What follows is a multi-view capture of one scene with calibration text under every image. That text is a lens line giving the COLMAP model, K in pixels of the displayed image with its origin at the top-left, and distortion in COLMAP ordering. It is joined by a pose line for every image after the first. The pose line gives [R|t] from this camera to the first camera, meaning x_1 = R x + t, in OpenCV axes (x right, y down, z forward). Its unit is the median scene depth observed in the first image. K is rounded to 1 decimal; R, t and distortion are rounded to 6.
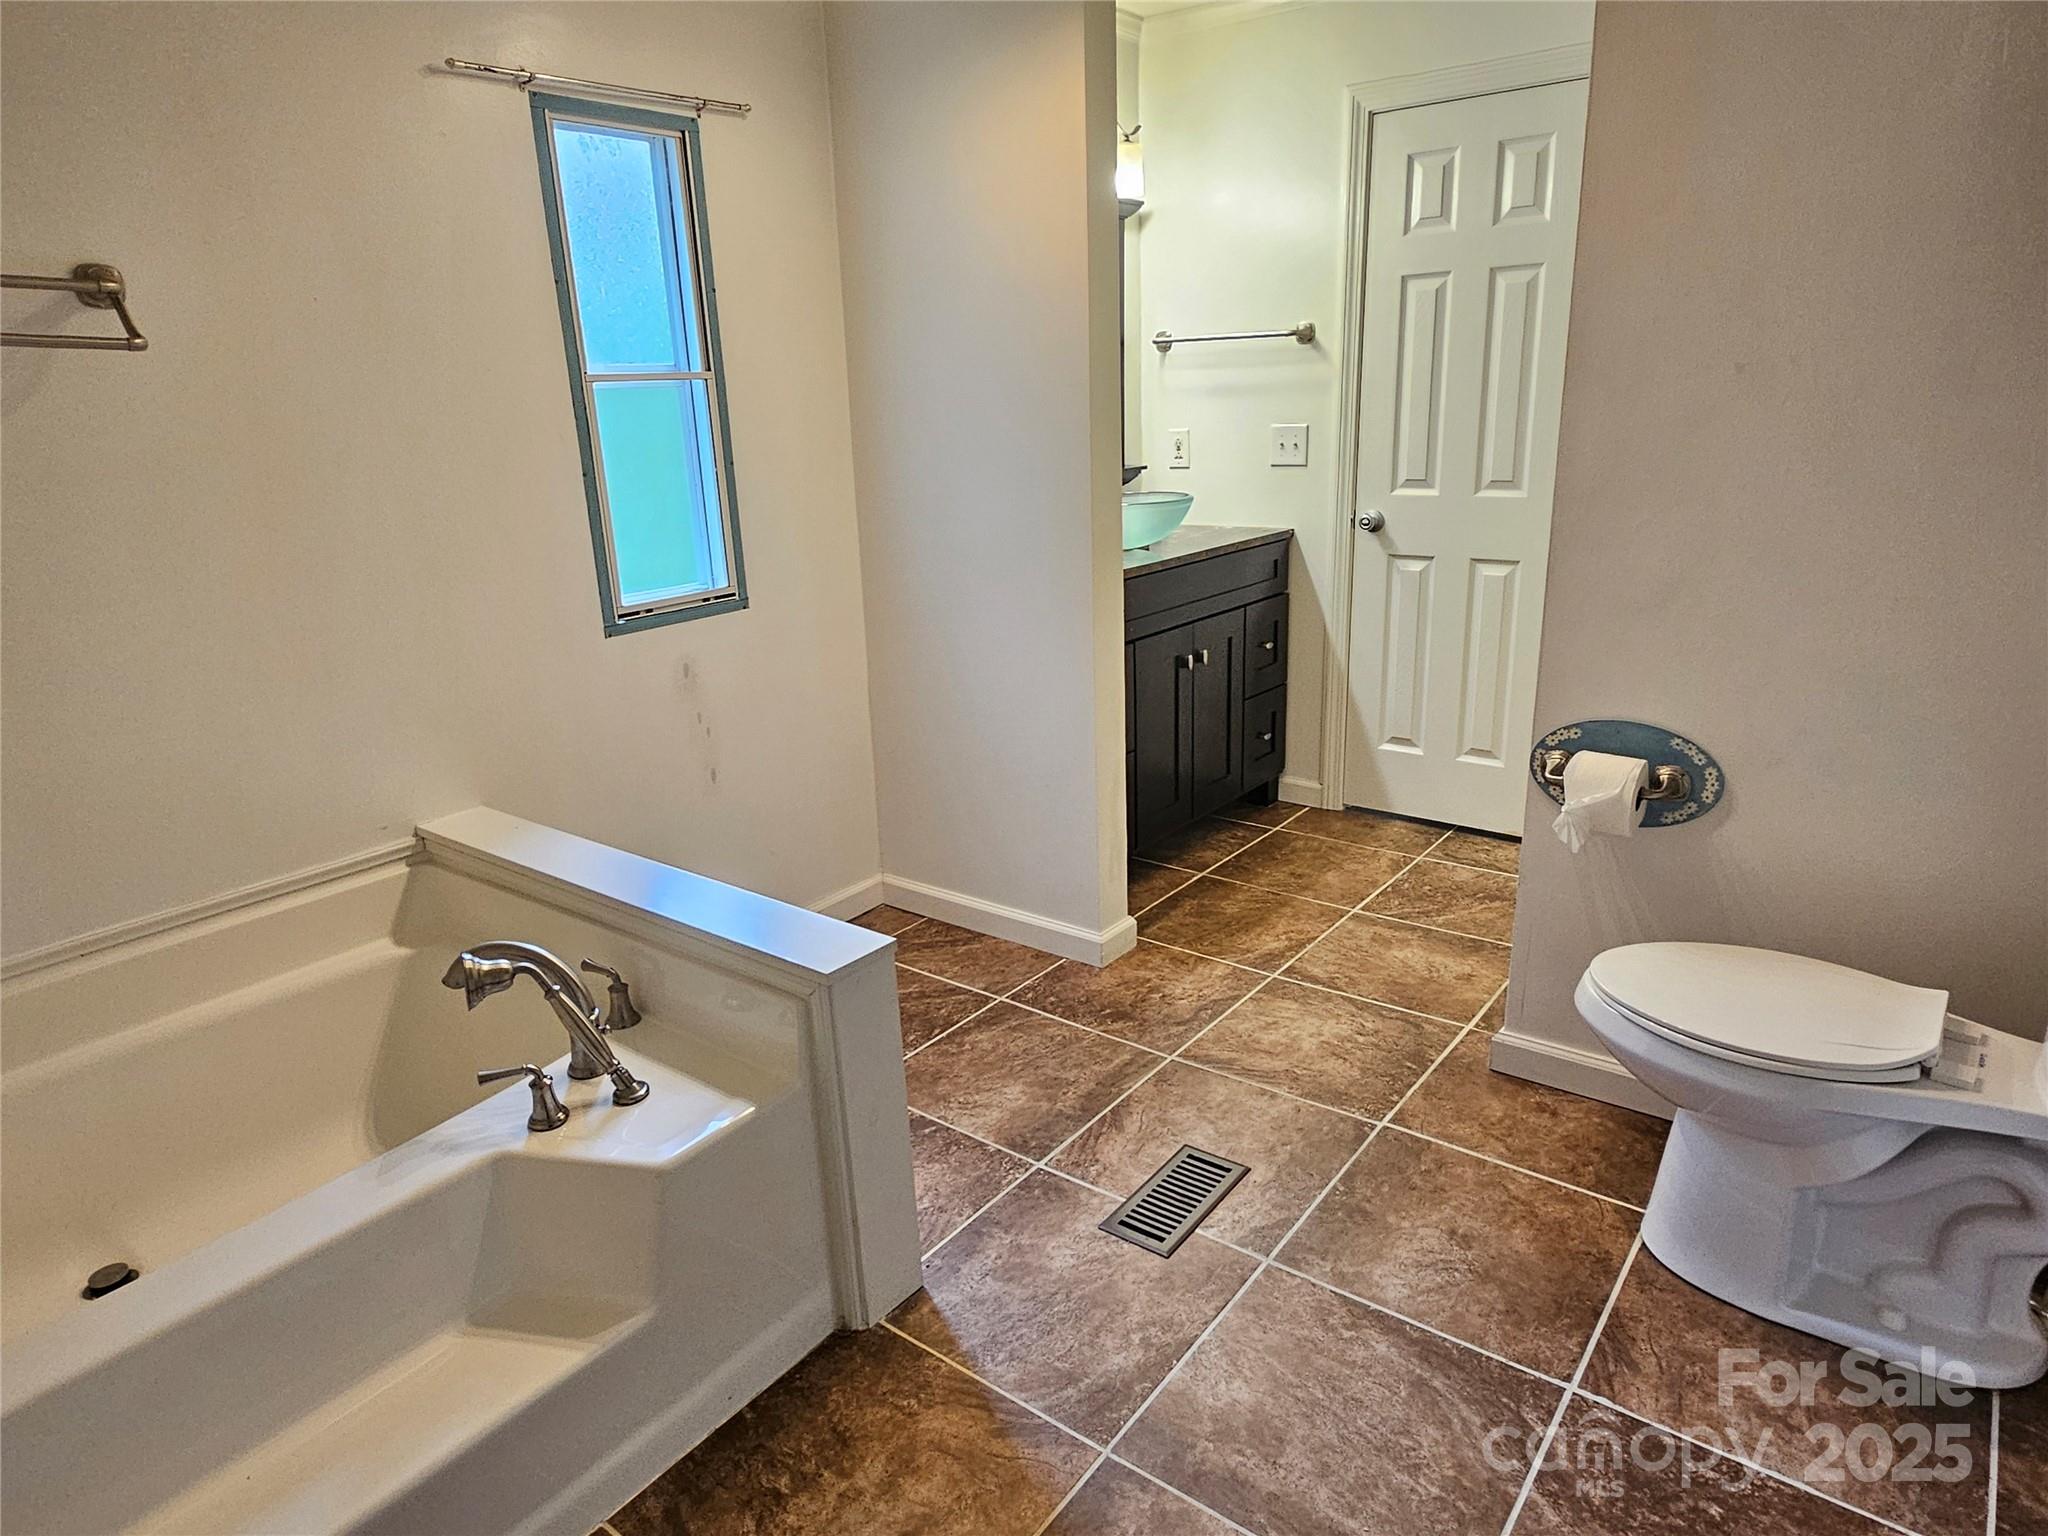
lens RADIAL K [[1253.2, 0, 1013.8], [0, 1253.2, 758.6], [0, 0, 1]] dist [-0.002303, -0.002358]
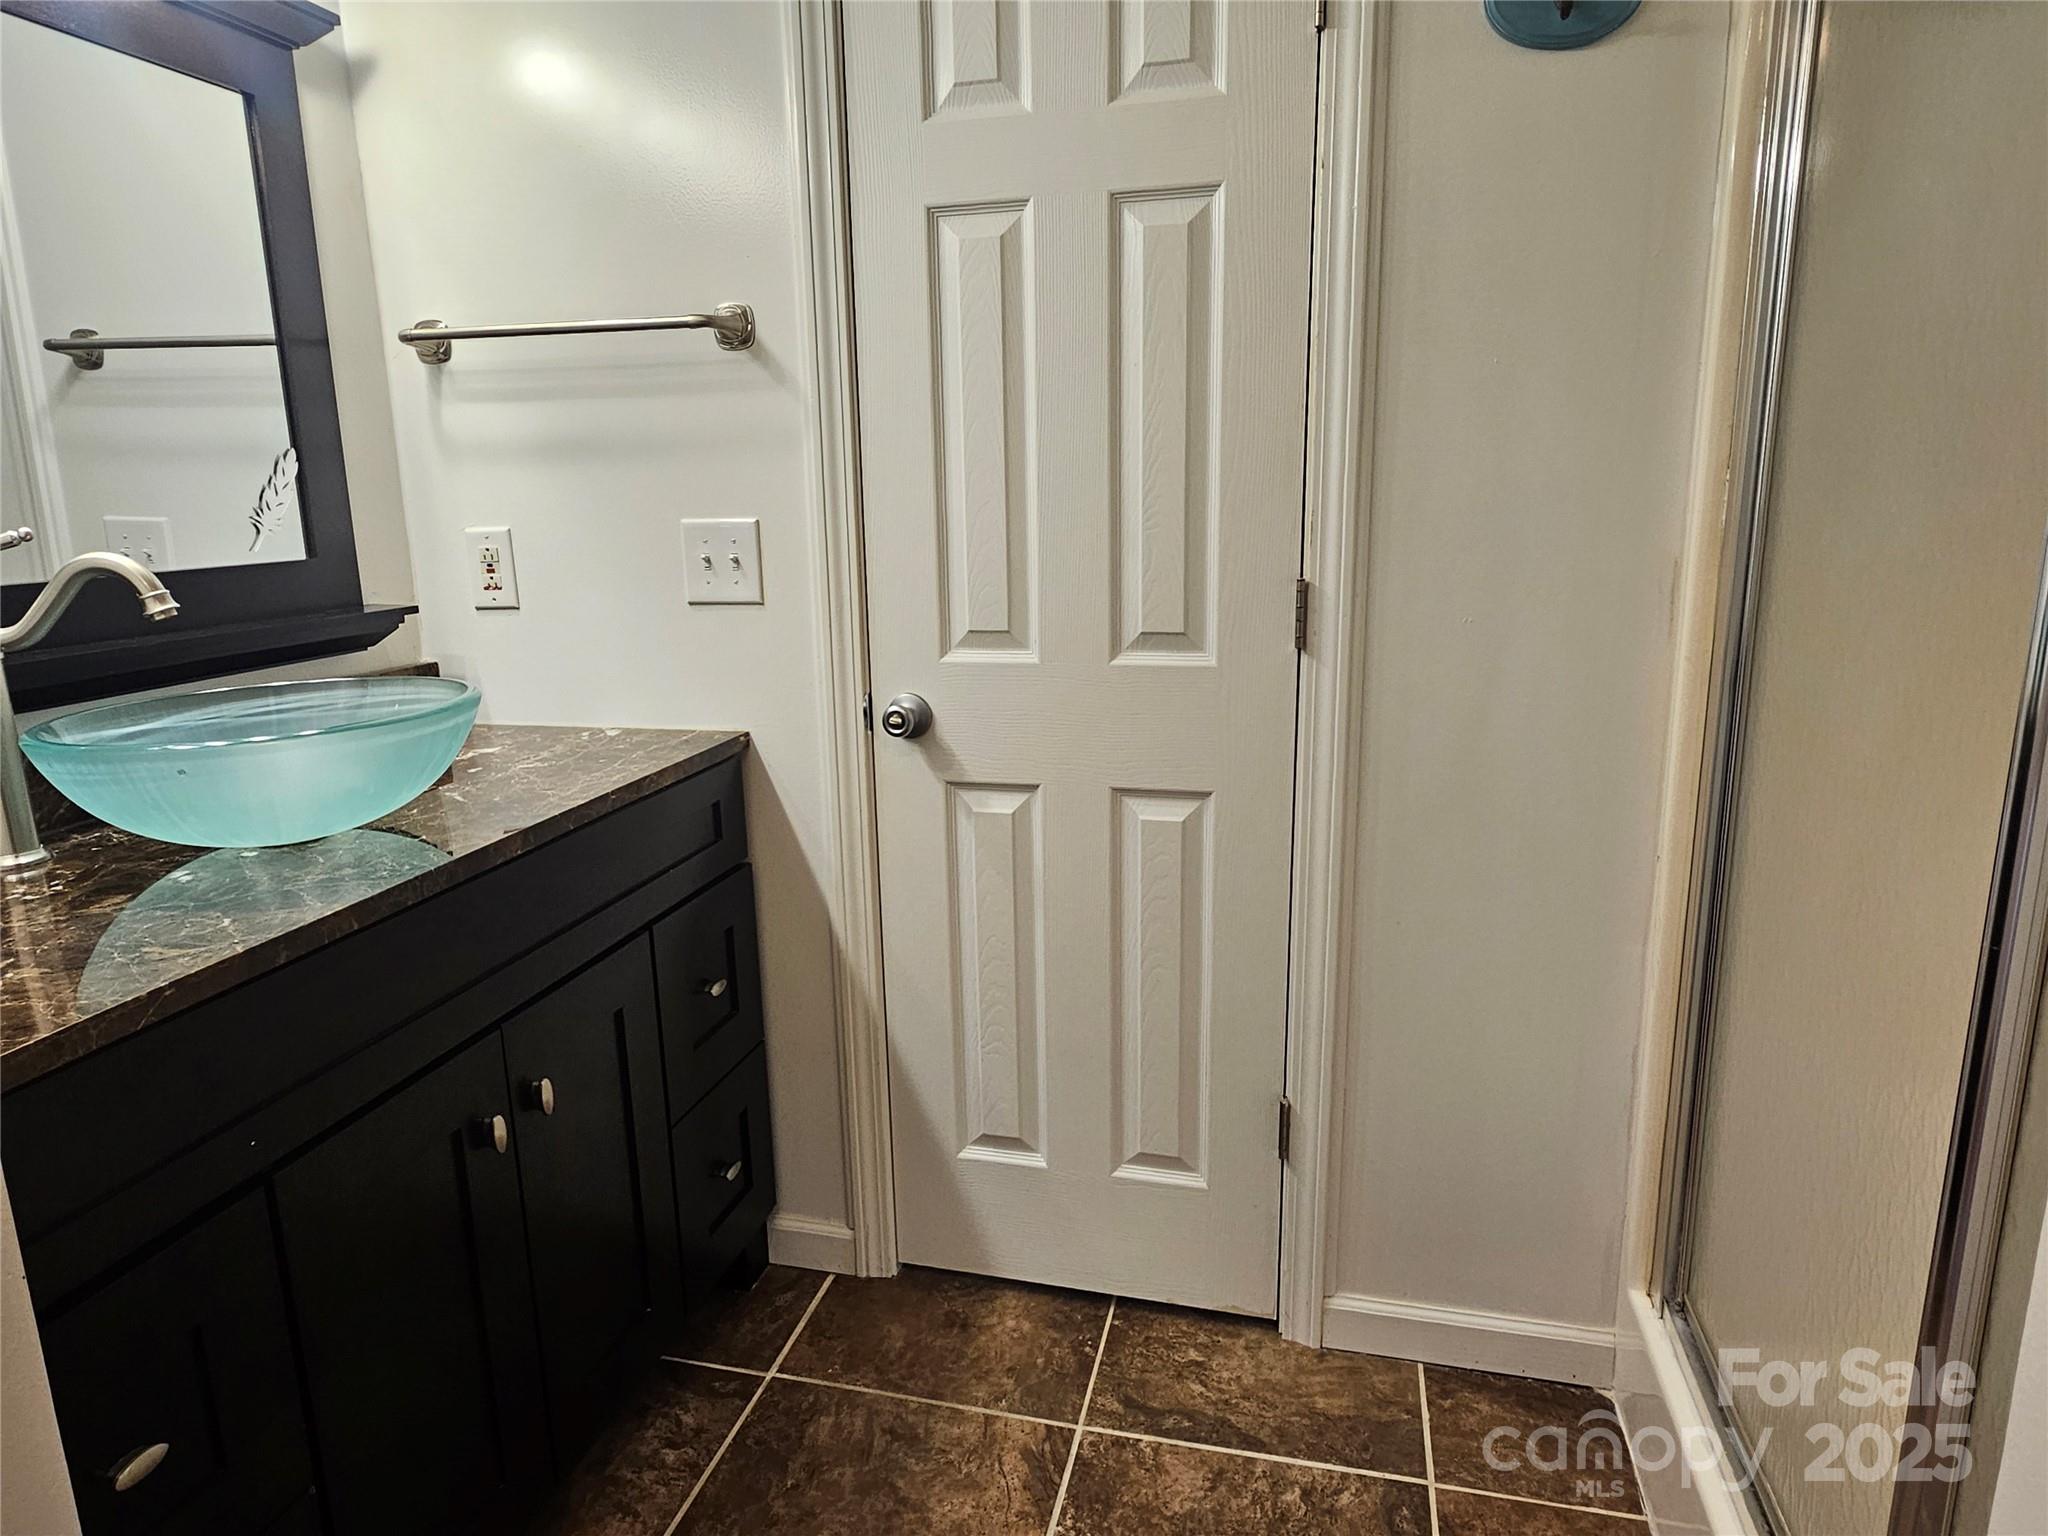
lens RADIAL K [[1242.3, 0, 1044.3], [0, 1242.3, 759.3], [0, 0, 1]] dist [-0.019291, 0.031668]
pose [[0.907406, -0.072462, 0.413962, 0.136741], [0.104097, 0.993081, -0.054346, -0.144033], [-0.407160, 0.092406, 0.908671, 0.554884]]
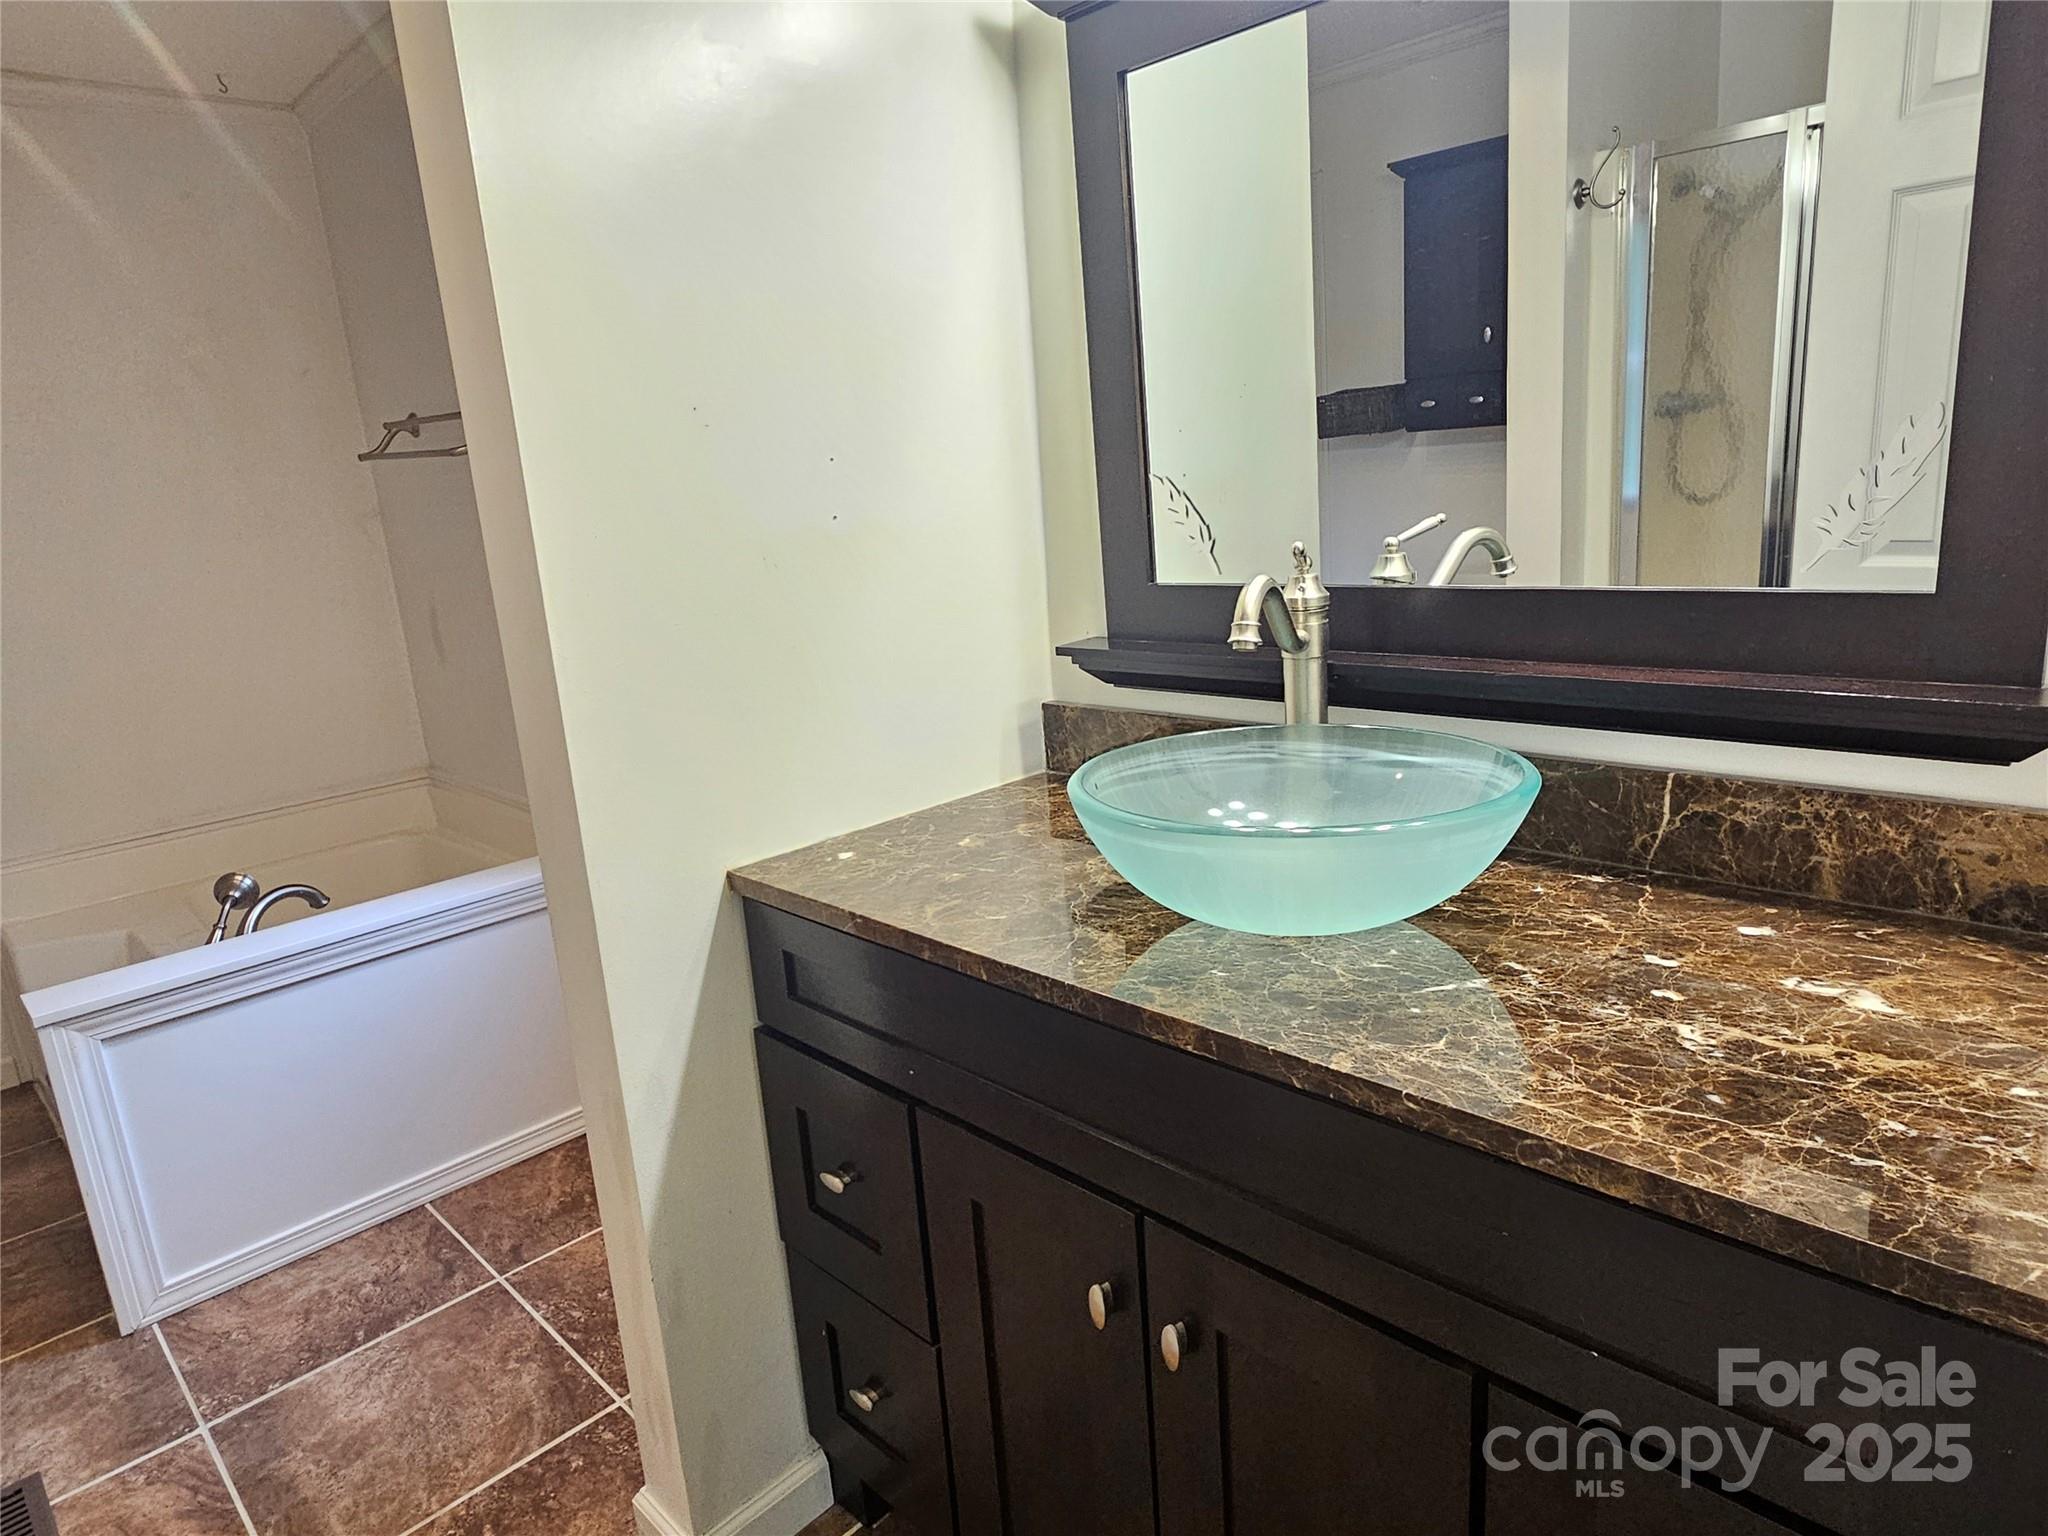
lens RADIAL K [[1253.2, 0, 1013.8], [0, 1253.2, 758.6], [0, 0, 1]] dist [-0.002303, -0.002358]
pose [[-0.115746, 0.282239, -0.952336, 0.393926], [-0.202079, 0.932037, 0.300784, -0.286944], [0.972505, 0.227262, -0.050845, 0.919531]]
